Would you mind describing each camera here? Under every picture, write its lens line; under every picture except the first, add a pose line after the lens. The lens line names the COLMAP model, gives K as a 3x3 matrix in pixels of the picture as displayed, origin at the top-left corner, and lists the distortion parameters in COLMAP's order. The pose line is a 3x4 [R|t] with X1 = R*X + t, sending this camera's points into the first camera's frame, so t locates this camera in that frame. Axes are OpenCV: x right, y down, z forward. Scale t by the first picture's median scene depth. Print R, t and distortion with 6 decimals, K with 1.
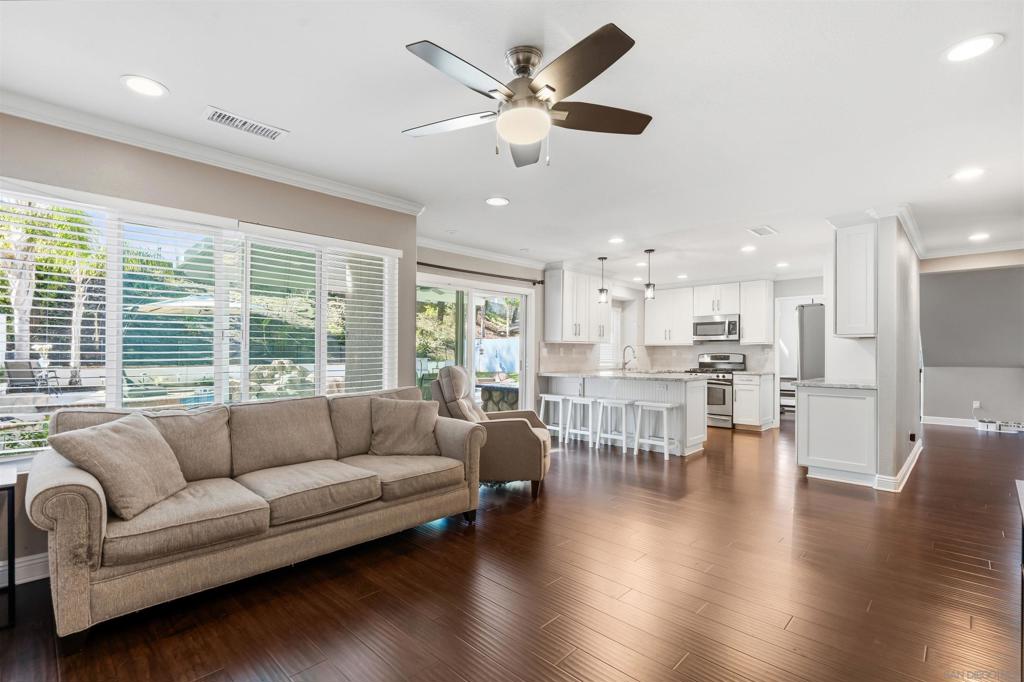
lens RADIAL K [[470.4, 0, 511.4], [0, 470.4, 346.7], [0, 0, 1]] dist [-0.001567, -0.000293]
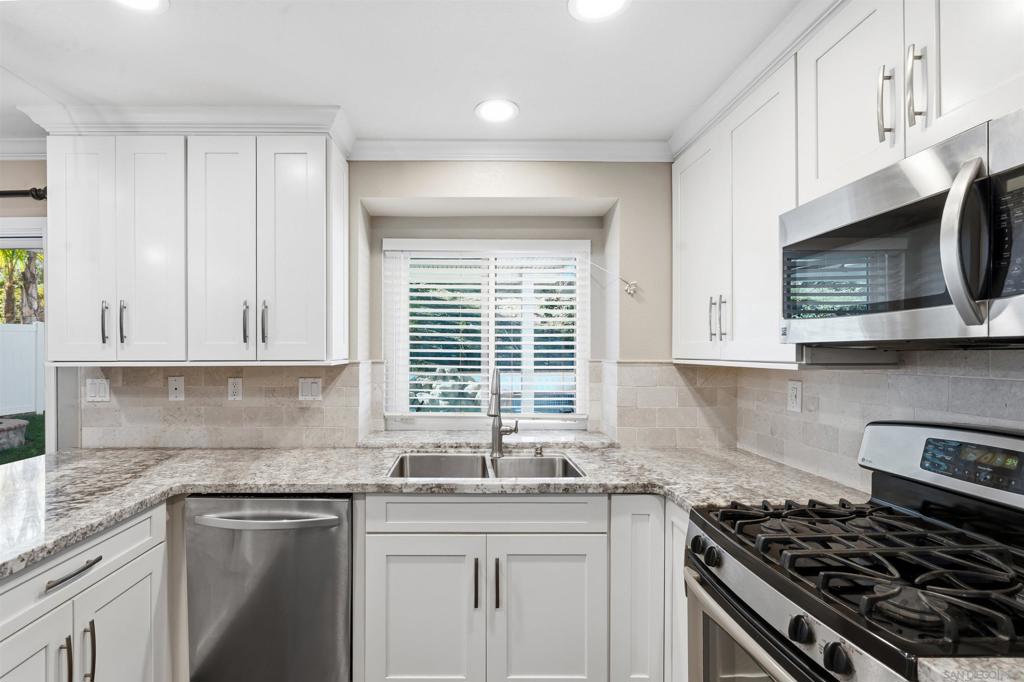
lens RADIAL K [[470.4, 0, 511.7], [0, 470.4, 347.5], [0, 0, 1]] dist [-0.001567, -0.000293]
pose [[0.708684, -0.012661, -0.705413, 0.437144], [0.017377, 0.999849, -0.000488, -0.014930], [0.705312, -0.011912, 0.708797, 0.788466]]
